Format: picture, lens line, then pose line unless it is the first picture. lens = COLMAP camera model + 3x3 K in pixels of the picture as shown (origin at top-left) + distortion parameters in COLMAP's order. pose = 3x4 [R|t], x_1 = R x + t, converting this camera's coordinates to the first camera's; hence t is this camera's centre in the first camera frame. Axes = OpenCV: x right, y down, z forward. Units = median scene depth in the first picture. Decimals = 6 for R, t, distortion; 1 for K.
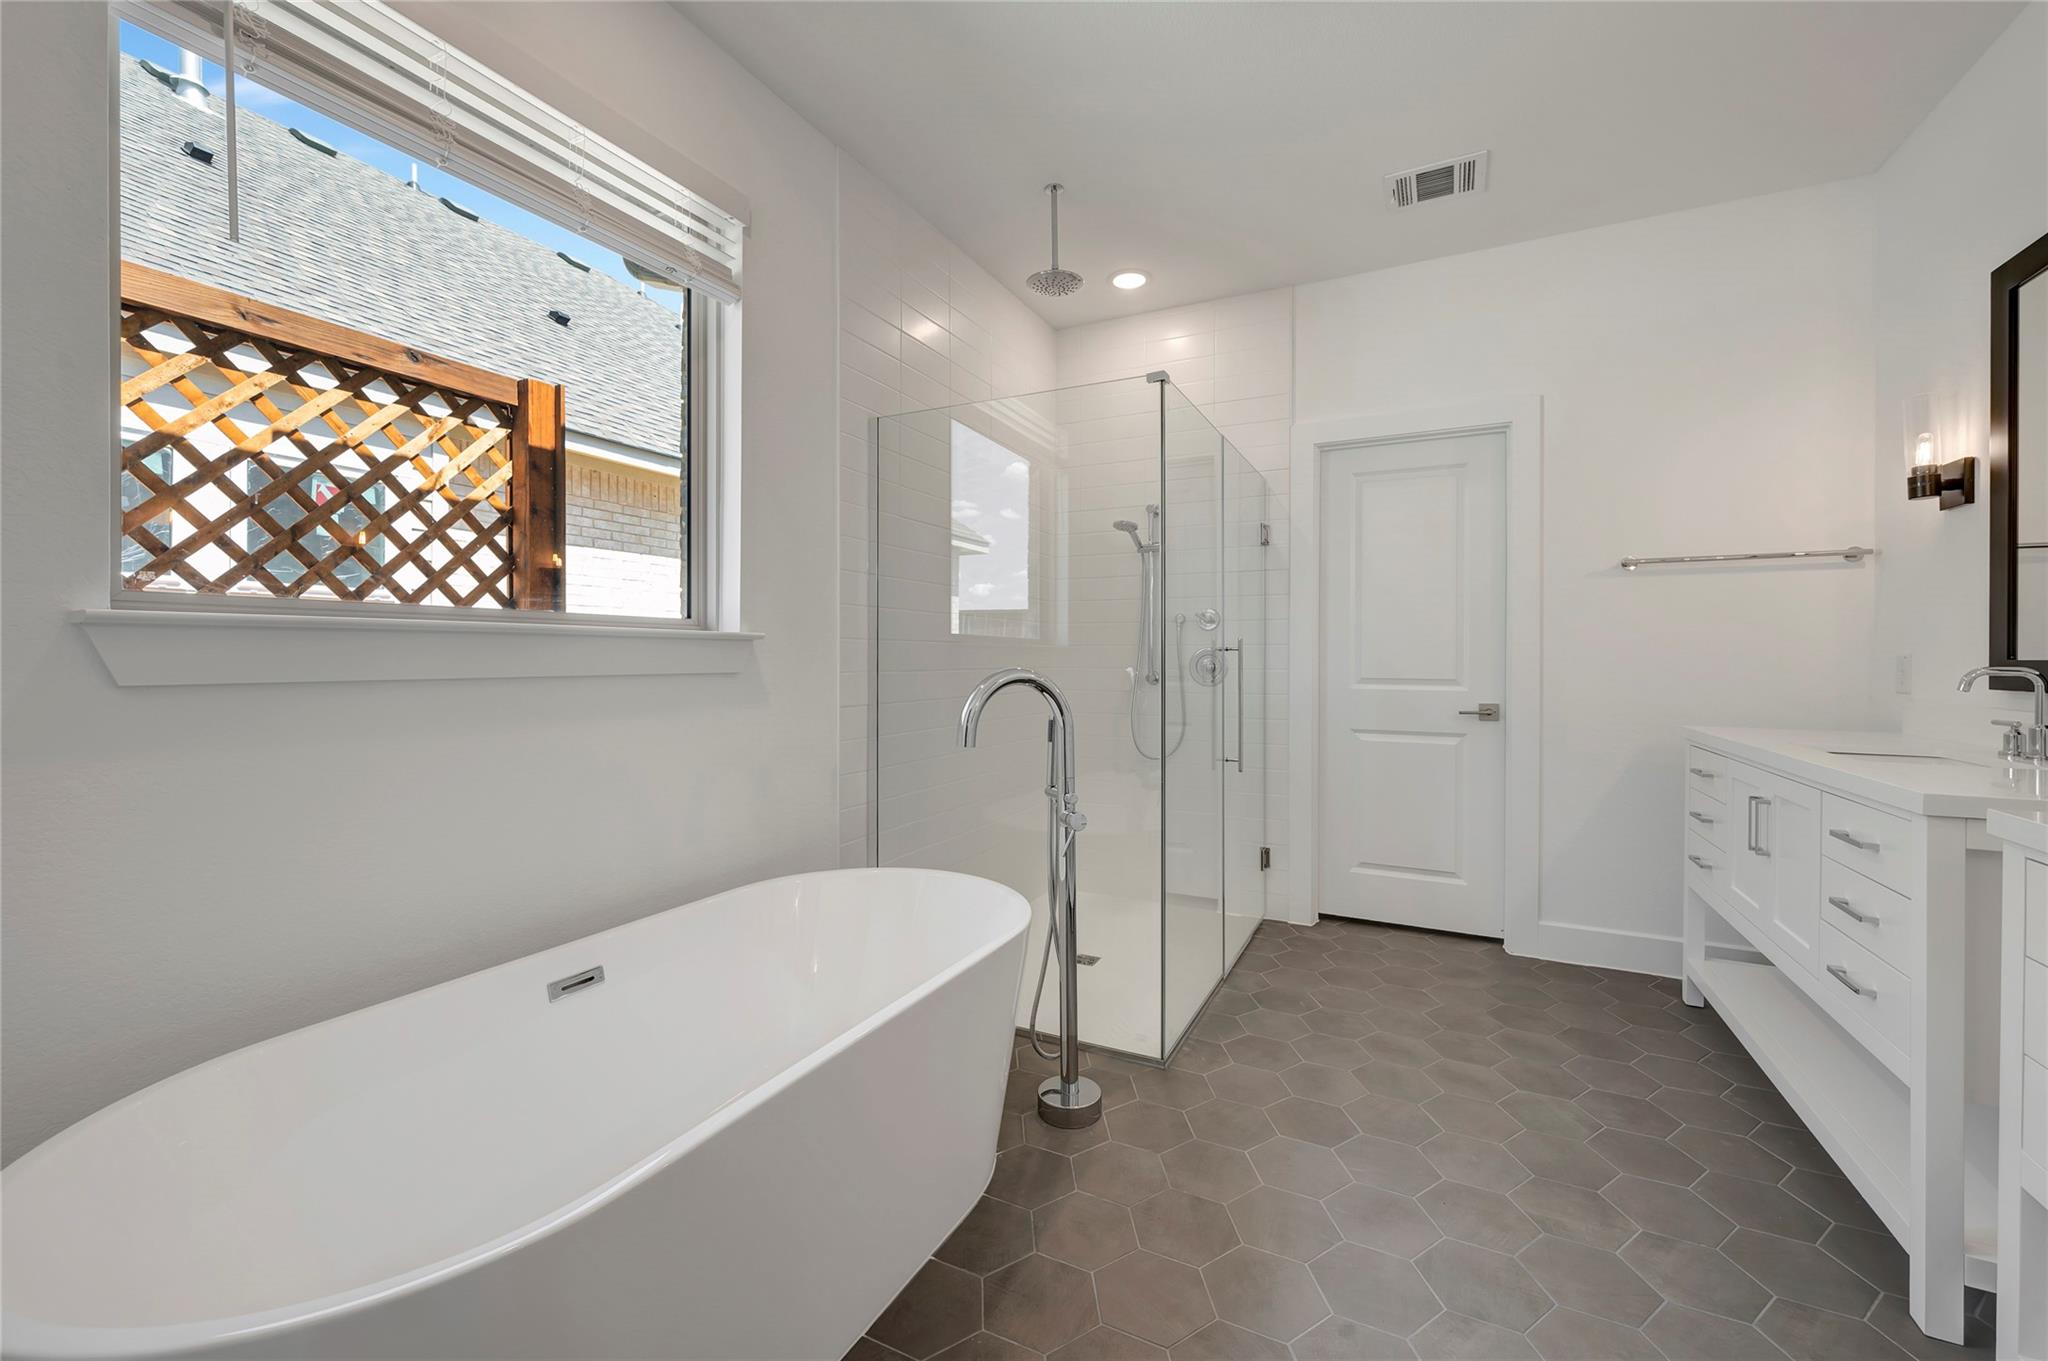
lens RADIAL K [[822.6, 0, 1023.3], [0, 822.6, 656.2], [0, 0, 1]] dist [0.000582, 0.000060]
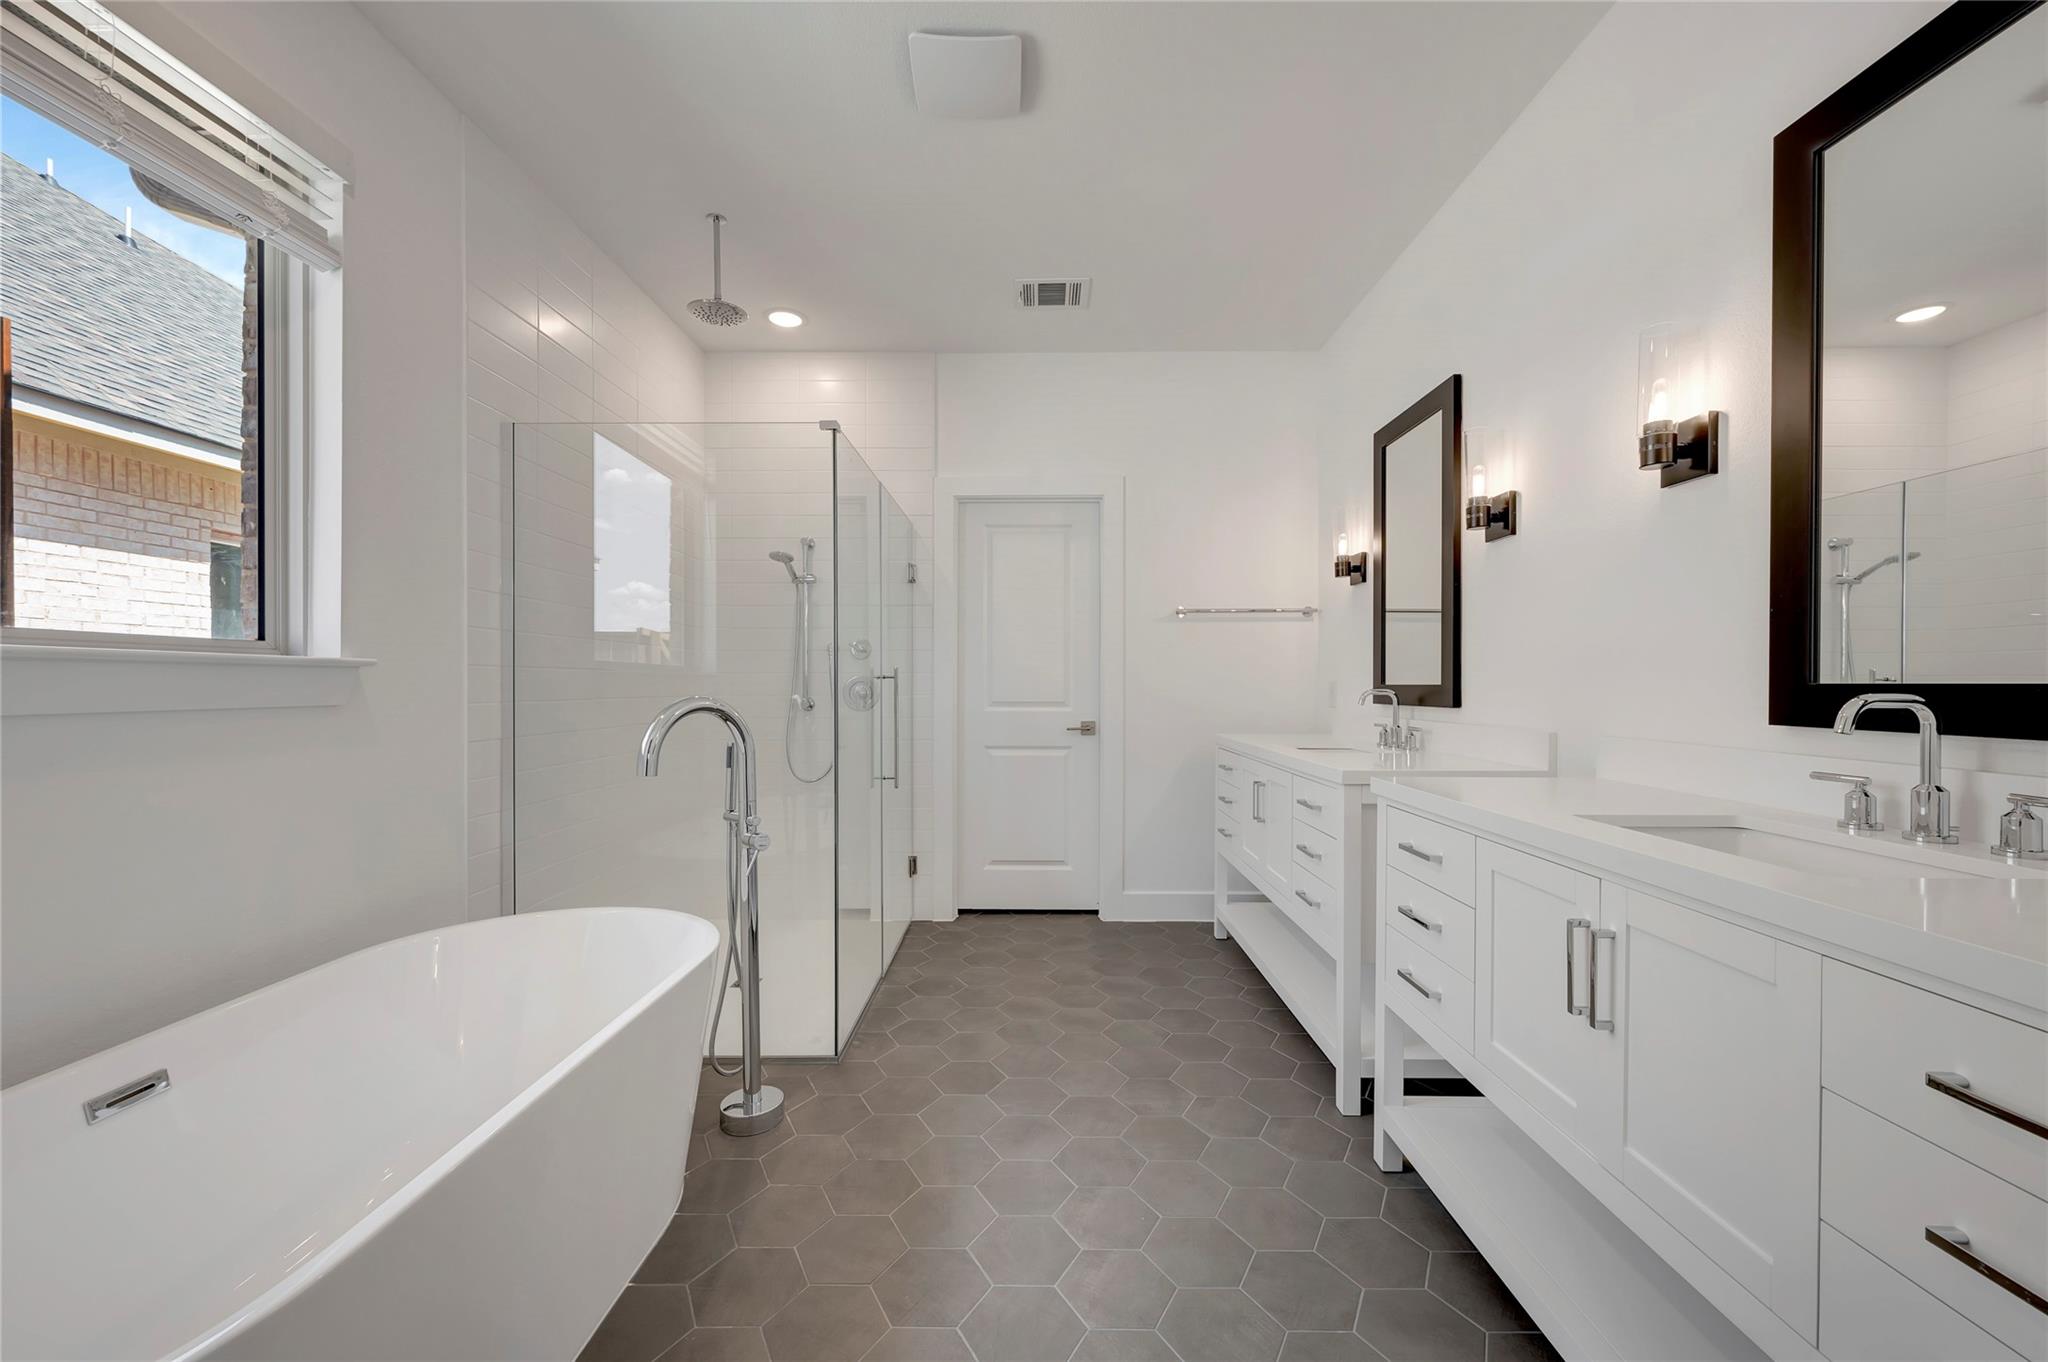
lens RADIAL K [[822.6, 0, 1026.2], [0, 822.6, 686.7], [0, 0, 1]] dist [0.000582, 0.000060]
pose [[0.894461, -0.005116, 0.447117, -0.084830], [0.002657, 0.999978, 0.006126, -0.002523], [-0.447138, -0.004291, 0.894454, -0.077128]]
